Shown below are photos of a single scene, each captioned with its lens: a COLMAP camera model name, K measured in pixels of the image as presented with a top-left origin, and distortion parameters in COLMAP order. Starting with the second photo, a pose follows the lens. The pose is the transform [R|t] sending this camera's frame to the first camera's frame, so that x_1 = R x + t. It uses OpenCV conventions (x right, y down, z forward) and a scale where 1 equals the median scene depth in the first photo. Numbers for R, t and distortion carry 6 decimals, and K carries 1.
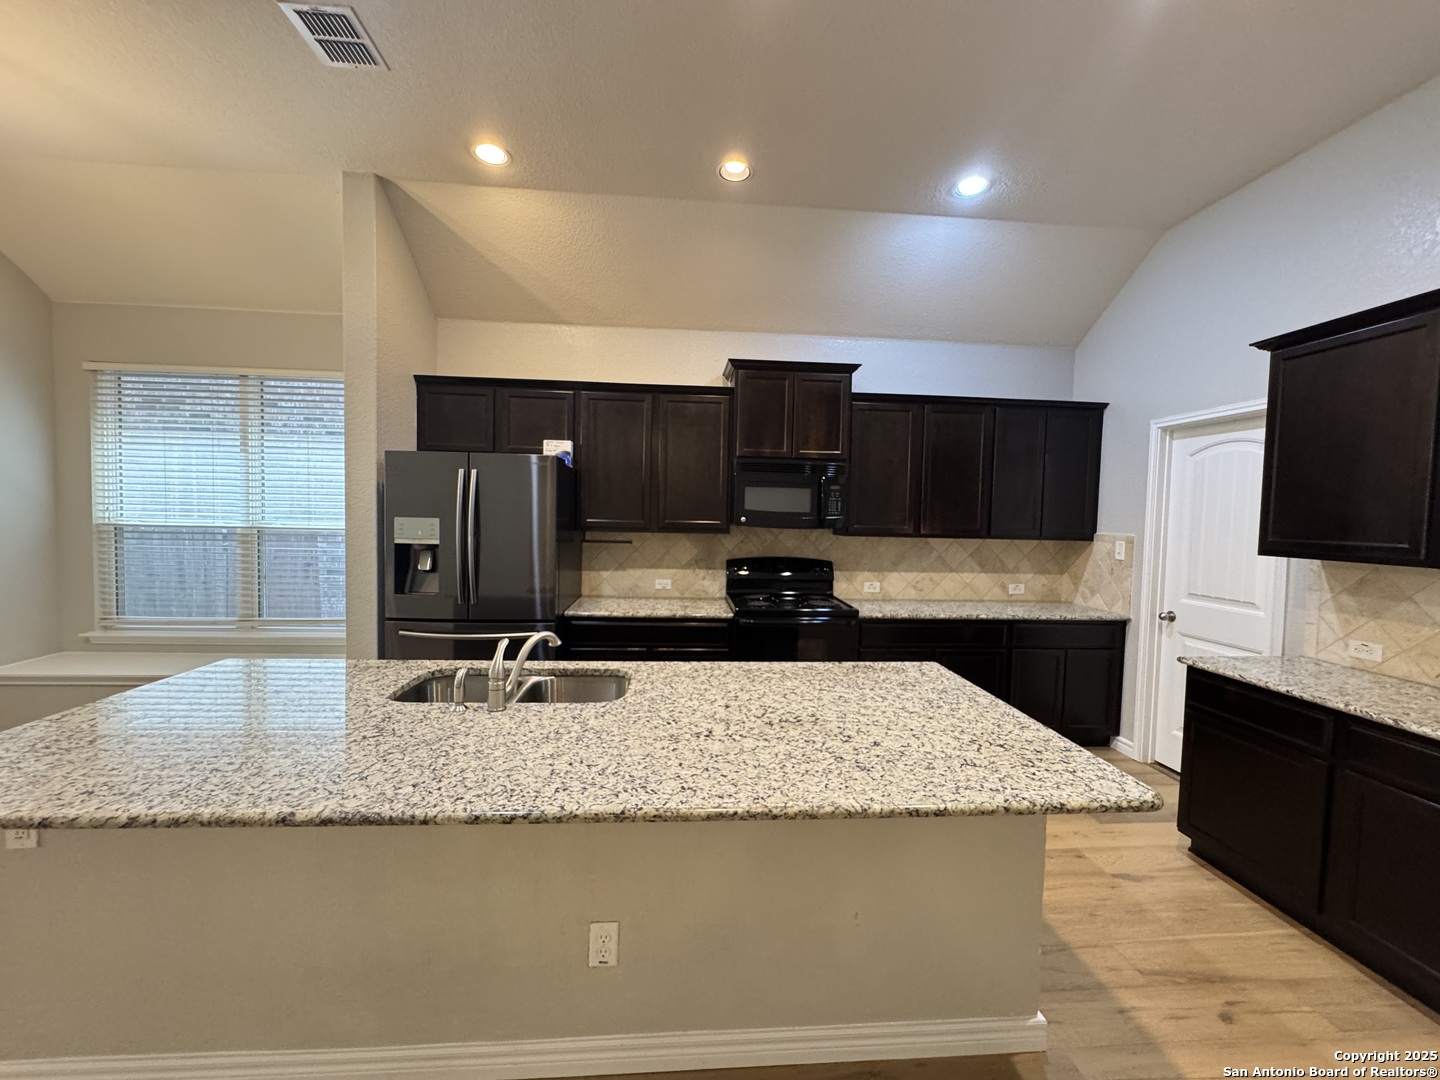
lens RADIAL K [[575.7, 0, 723.3], [0, 575.7, 538.0], [0, 0, 1]] dist [-0.002798, 0.000245]
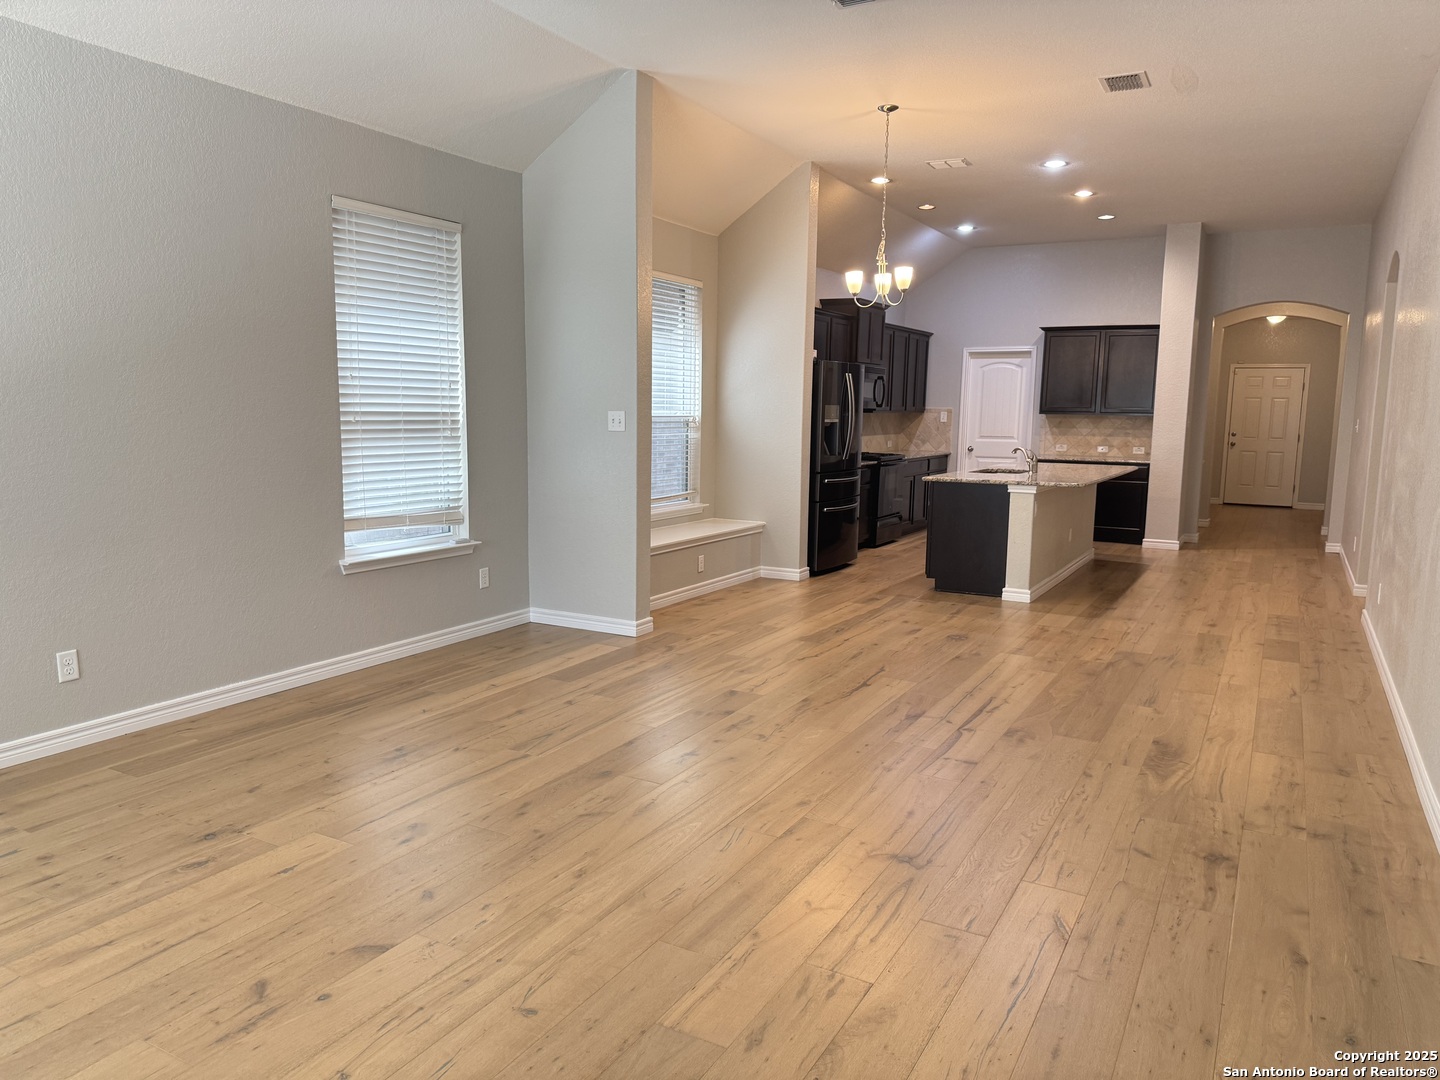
lens RADIAL K [[1000.0, 0, 685.8], [0, 1000.0, 559.6], [0, 0, 1]] dist [0.031946, -0.102659]
pose [[0.579540, -0.139551, 0.802907, -2.378537], [0.037919, 0.988780, 0.144487, -0.021164], [-0.814061, -0.053290, 0.578329, -0.203410]]
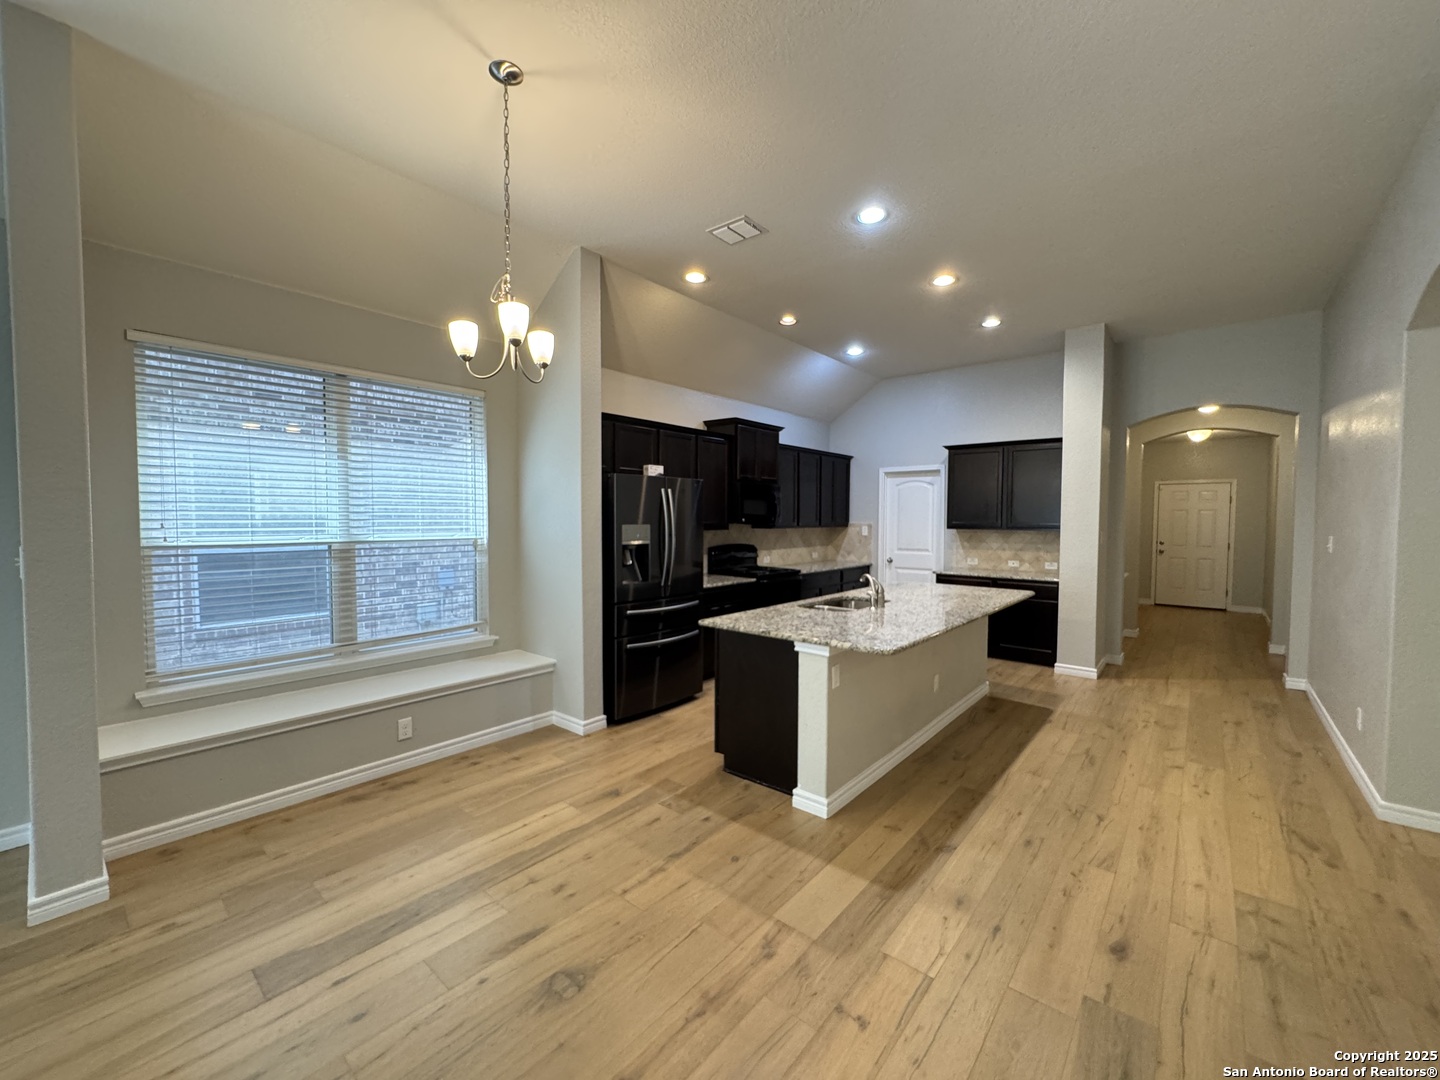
lens RADIAL K [[575.7, 0, 723.3], [0, 575.7, 538.0], [0, 0, 1]] dist [-0.002798, 0.000245]
pose [[0.701393, -0.046409, 0.711263, -1.074810], [0.041980, 0.998836, 0.023775, -0.021834], [-0.711538, 0.013184, 0.702524, -0.064939]]
